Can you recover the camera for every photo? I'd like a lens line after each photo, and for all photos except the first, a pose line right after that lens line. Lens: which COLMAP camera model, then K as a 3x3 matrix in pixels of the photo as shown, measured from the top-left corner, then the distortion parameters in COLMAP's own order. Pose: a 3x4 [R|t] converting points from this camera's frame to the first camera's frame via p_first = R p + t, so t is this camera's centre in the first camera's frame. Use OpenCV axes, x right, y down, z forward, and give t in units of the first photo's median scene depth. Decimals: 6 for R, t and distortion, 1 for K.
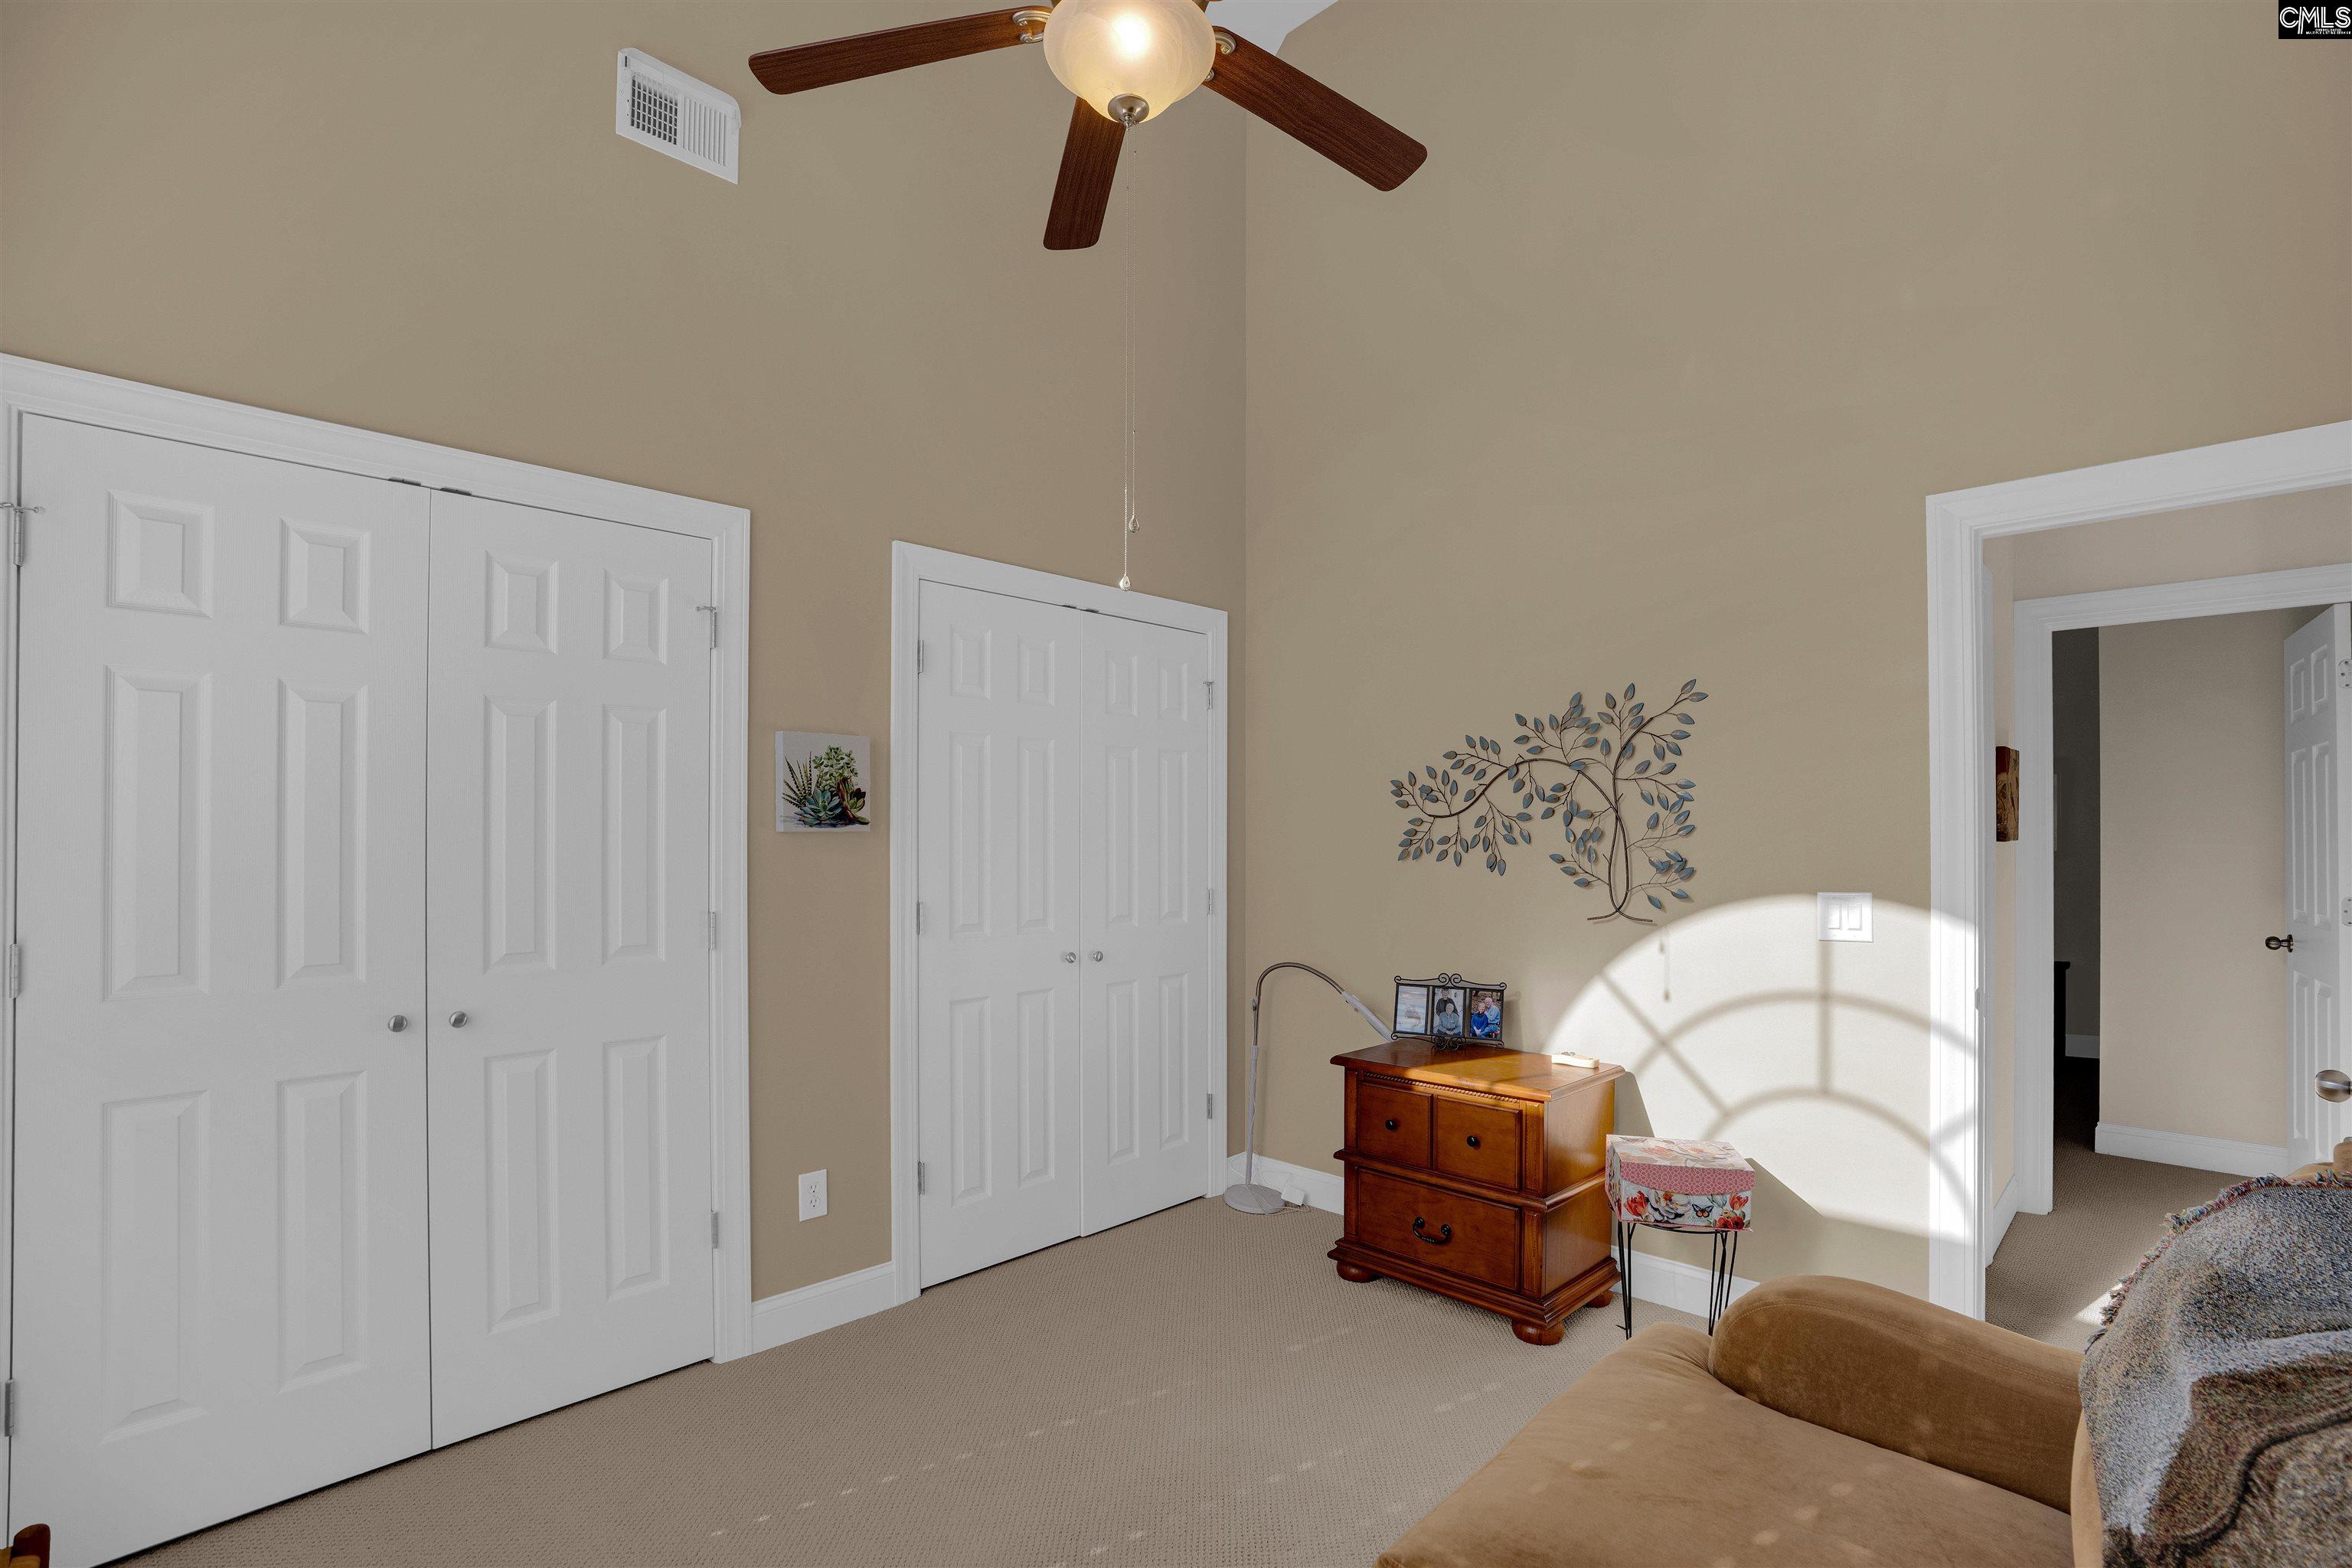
lens RADIAL K [[1131.4, 0, 1181.1], [0, 1131.4, 804.7], [0, 0, 1]] dist [0.000156, 0.000567]
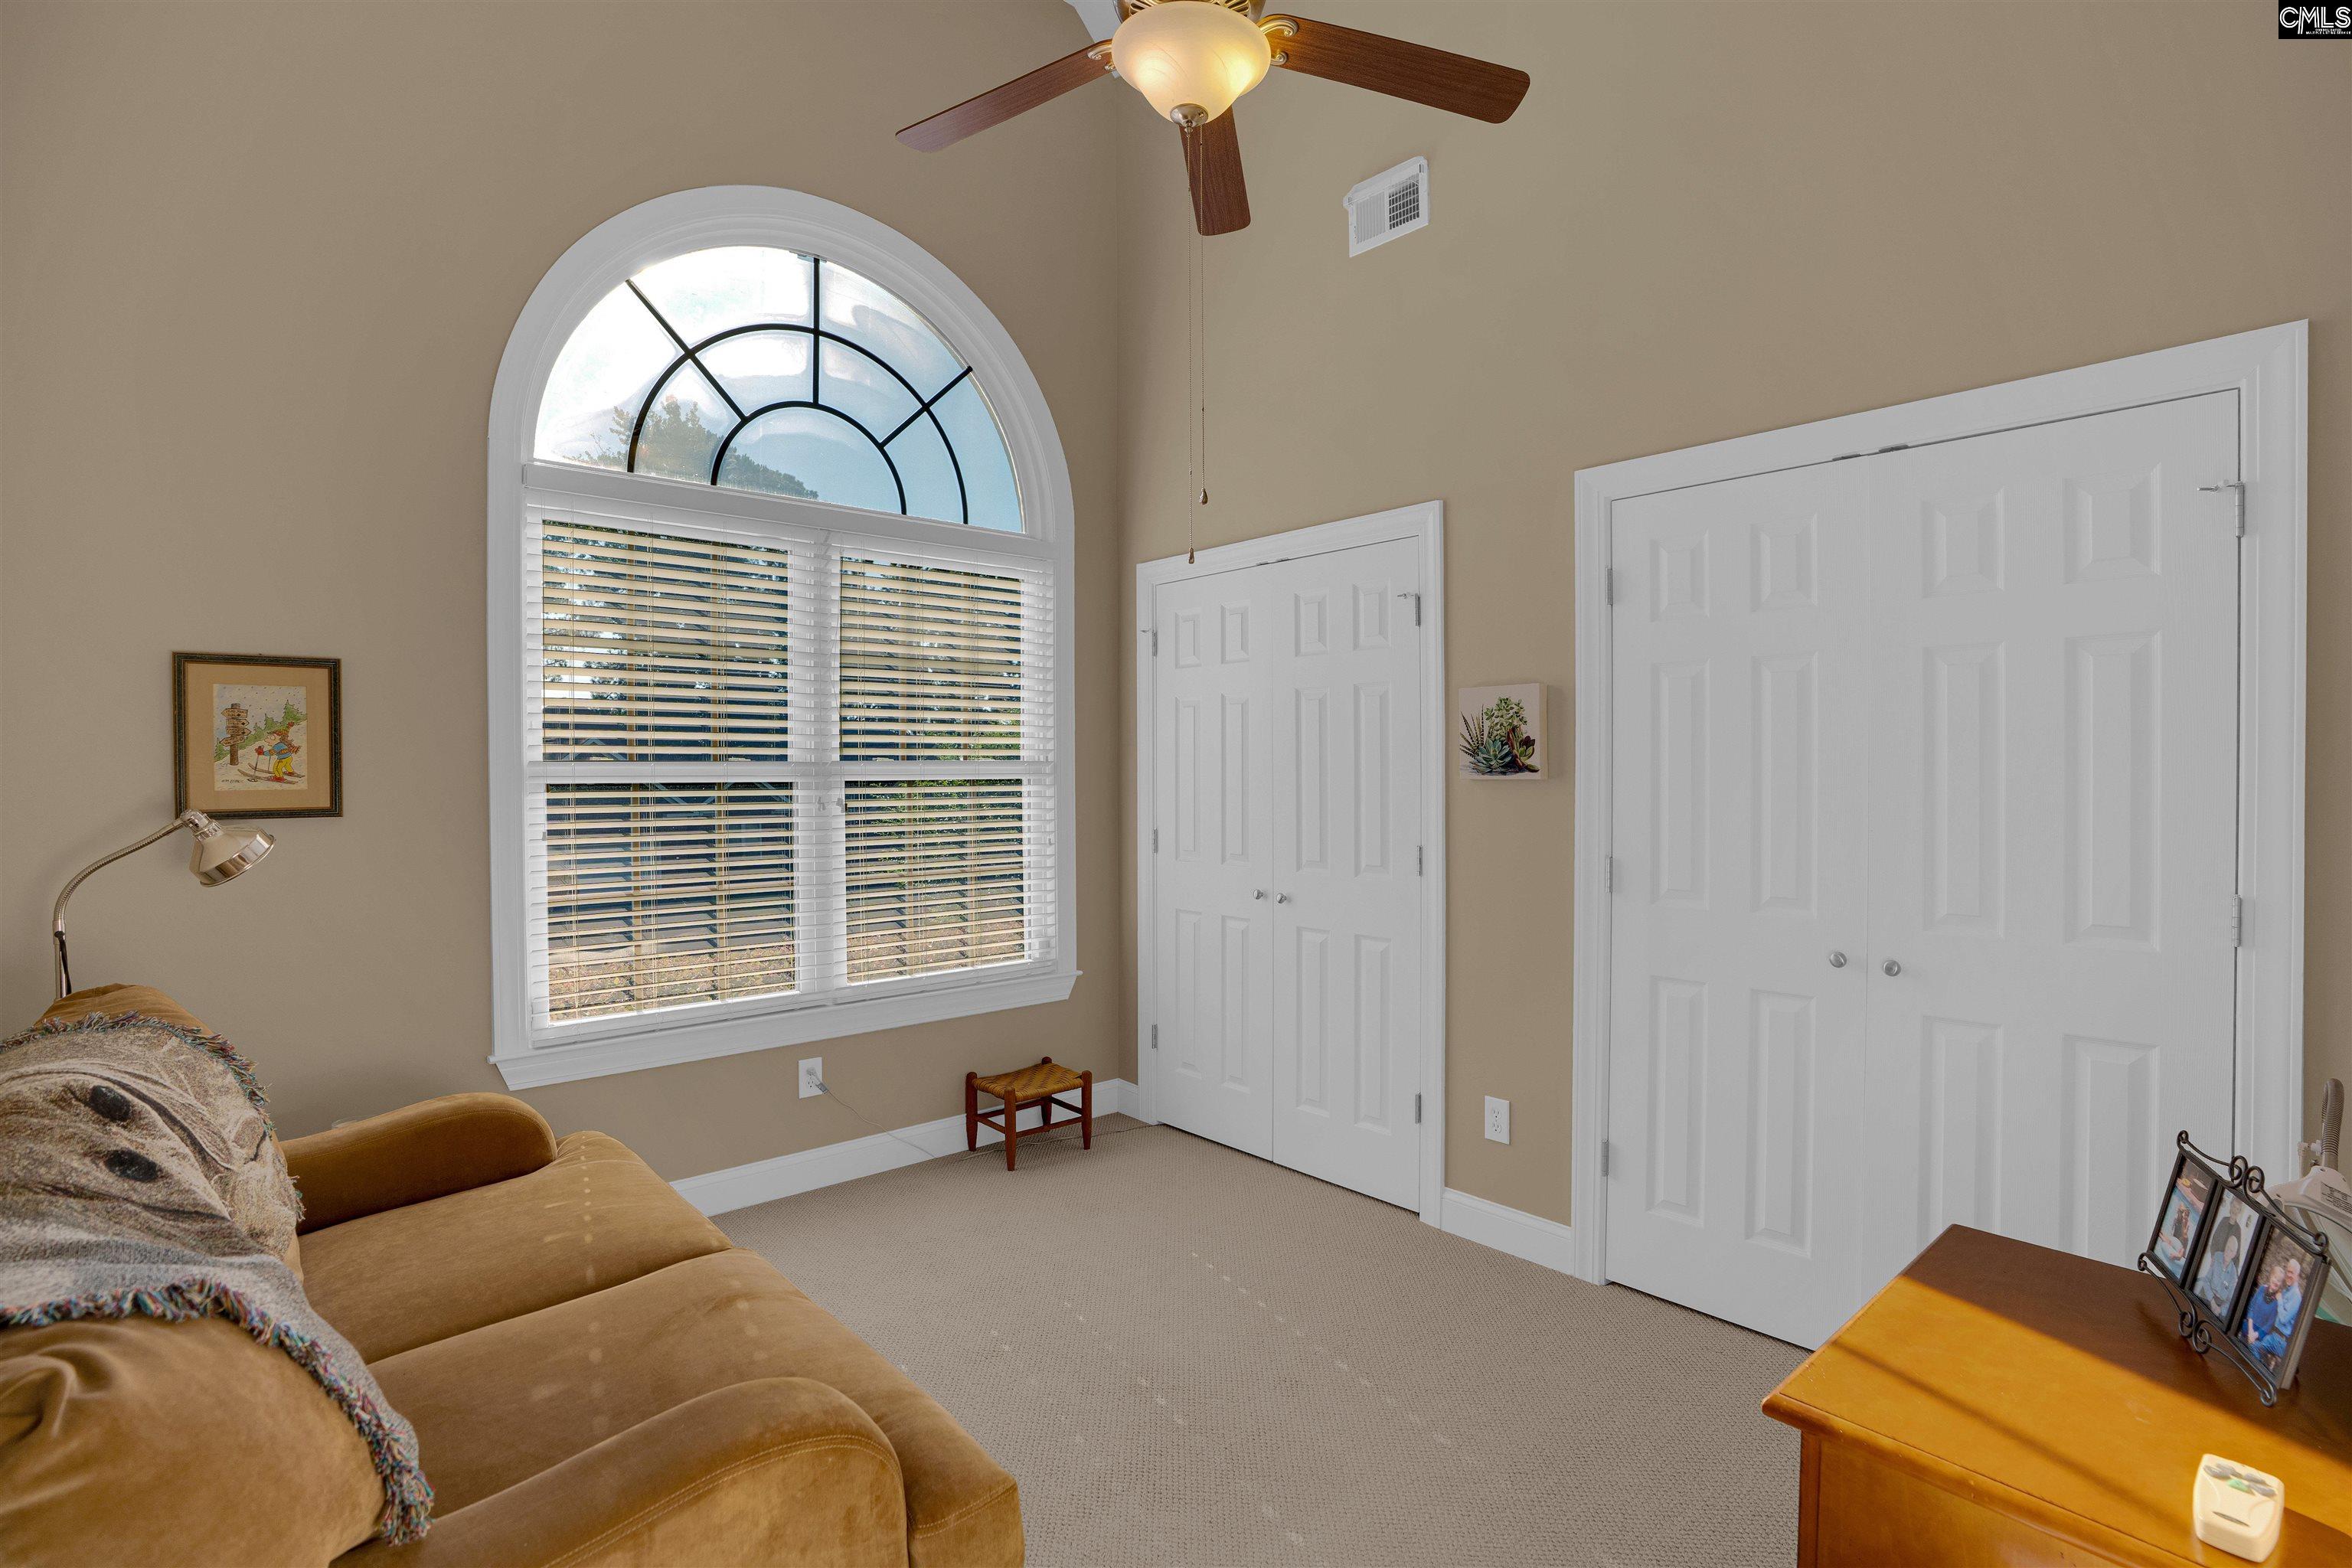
lens RADIAL K [[1131.4, 0, 1180.8], [0, 1131.4, 782.4], [0, 0, 1]] dist [0.000156, 0.000567]
pose [[-0.051318, 0.000560, -0.998682, 0.741341], [0.013893, 0.999903, -0.000153, 0.022562], [0.998586, -0.013882, -0.051320, 0.747325]]
